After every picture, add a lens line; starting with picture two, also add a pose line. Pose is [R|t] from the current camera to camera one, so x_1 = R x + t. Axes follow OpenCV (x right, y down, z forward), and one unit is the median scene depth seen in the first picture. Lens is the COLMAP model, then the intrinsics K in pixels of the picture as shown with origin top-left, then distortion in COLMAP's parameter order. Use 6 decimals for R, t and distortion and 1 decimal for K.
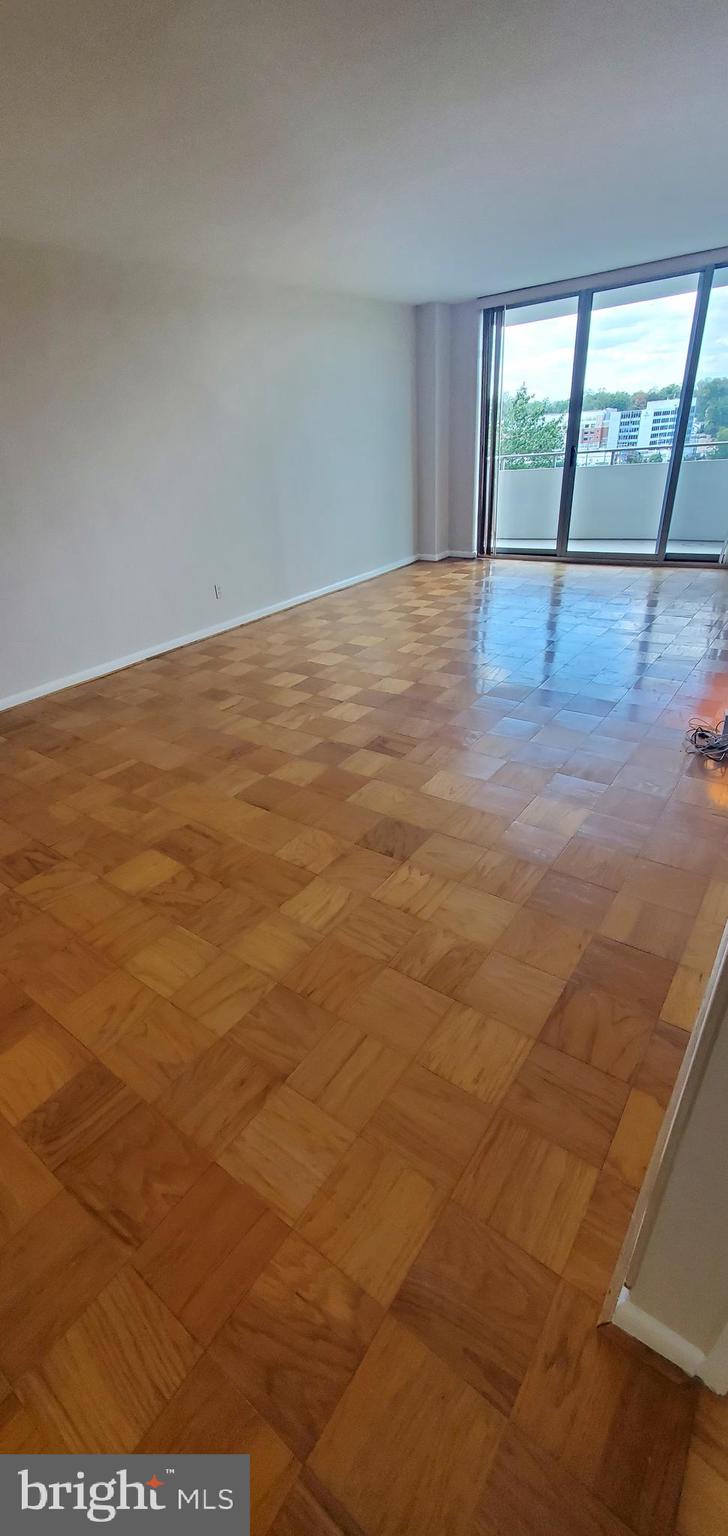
lens RADIAL K [[611.9, 0, 344.7], [0, 611.9, 776.1], [0, 0, 1]] dist [0.003996, 0.000403]
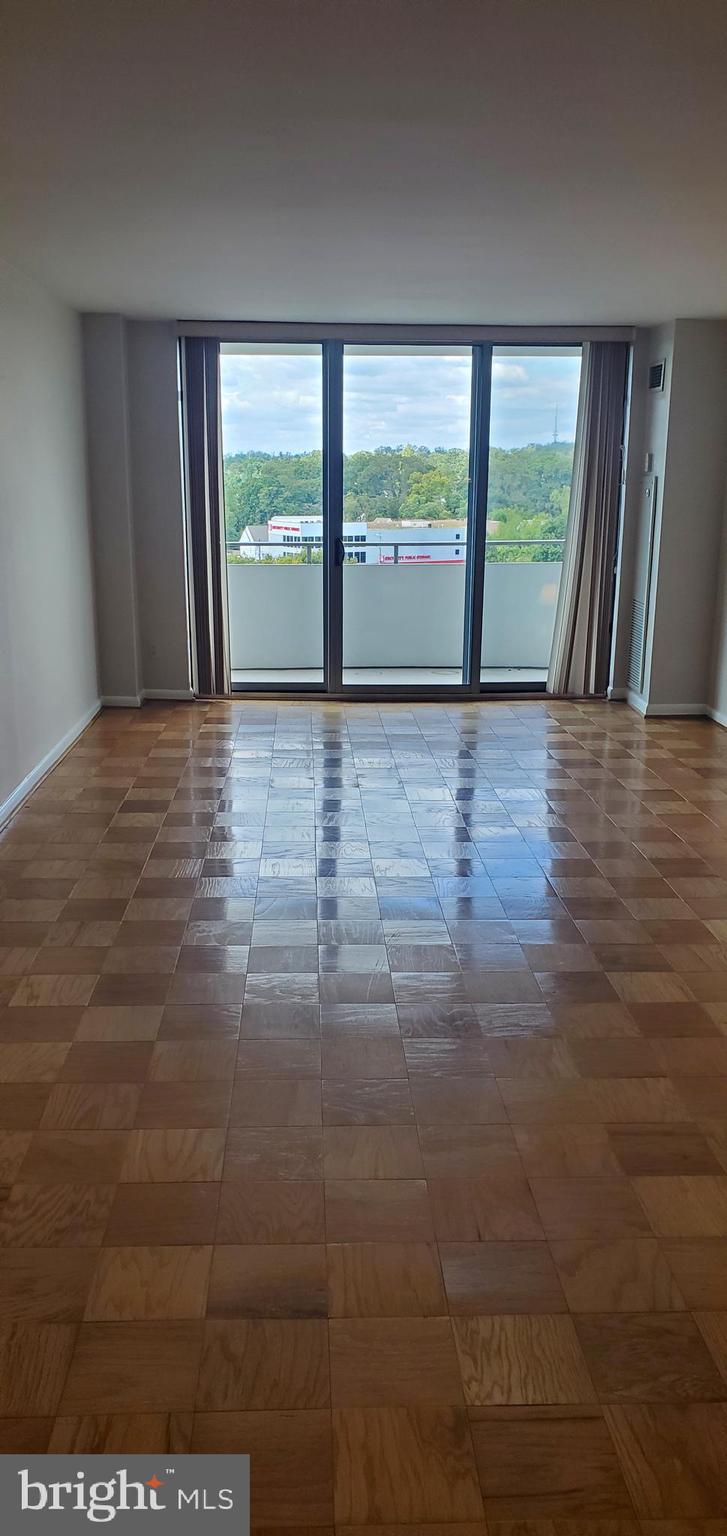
lens RADIAL K [[1200.9, 0, 361.8], [0, 1200.9, 784.7], [0, 0, 1]] dist [0.039654, -0.043993]
pose [[0.762788, -0.081566, 0.641484, -0.493112], [0.254617, 0.949761, -0.182000, -0.035229], [-0.594412, 0.302160, 0.745234, 0.087946]]
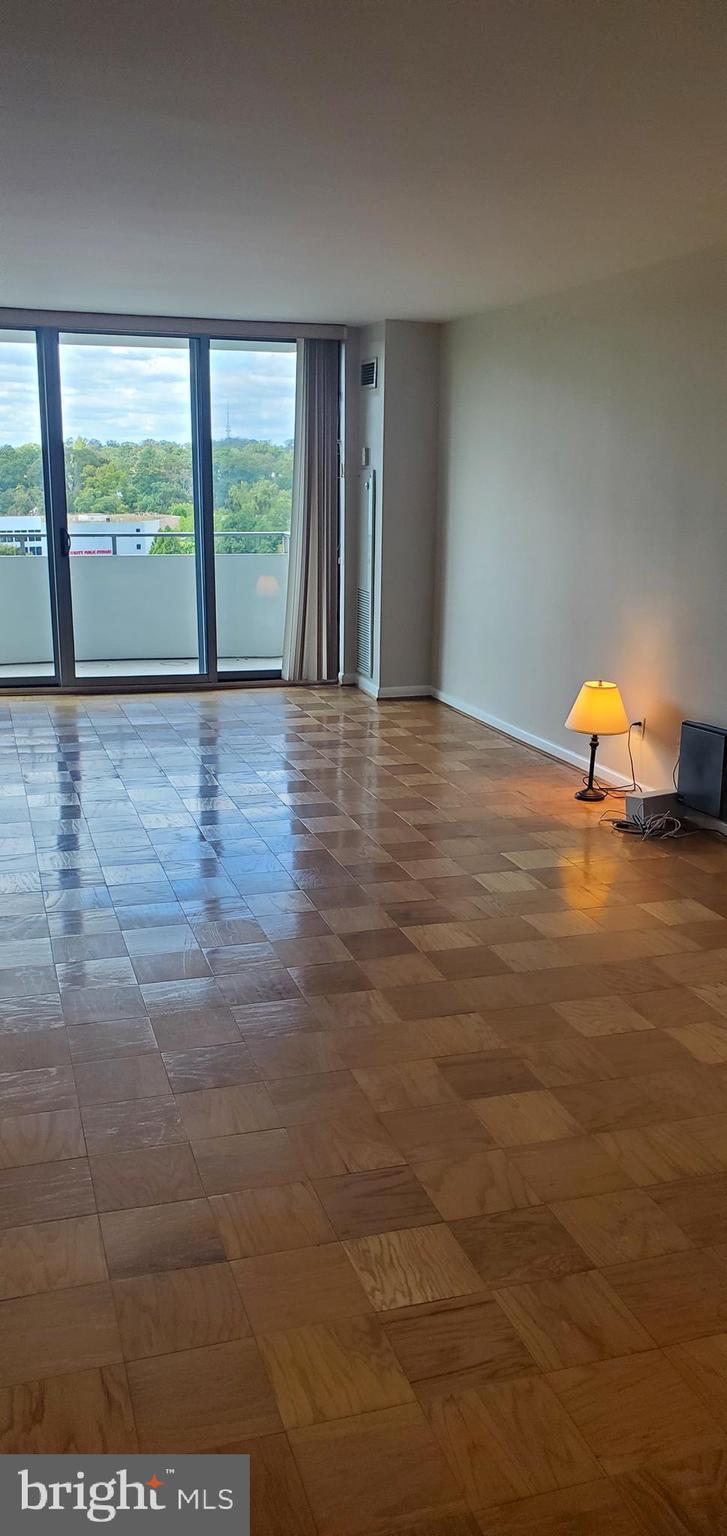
lens RADIAL K [[1200.9, 0, 365.9], [0, 1200.9, 784.5], [0, 0, 1]] dist [0.039654, -0.043993]
pose [[0.570677, -0.124940, 0.811614, -0.550330], [0.347900, 0.932060, -0.101140, -0.038500], [-0.743837, 0.340079, 0.575372, 0.110332]]
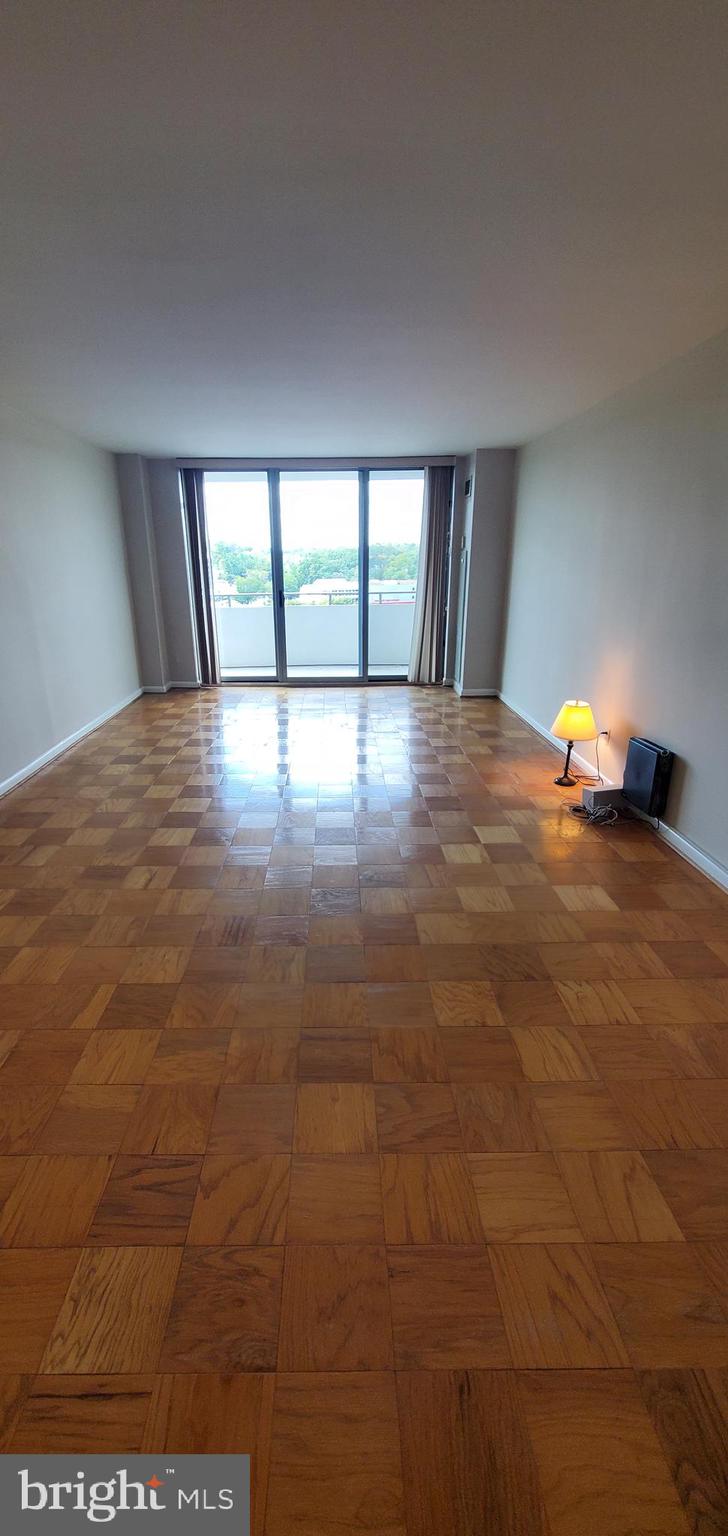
lens RADIAL K [[611.9, 0, 339.5], [0, 611.9, 775.2], [0, 0, 1]] dist [0.003996, 0.000403]
pose [[0.789348, -0.139611, 0.597861, -0.278298], [0.250544, 0.962276, -0.106081, -0.062747], [-0.560497, 0.233525, 0.794549, 0.122806]]
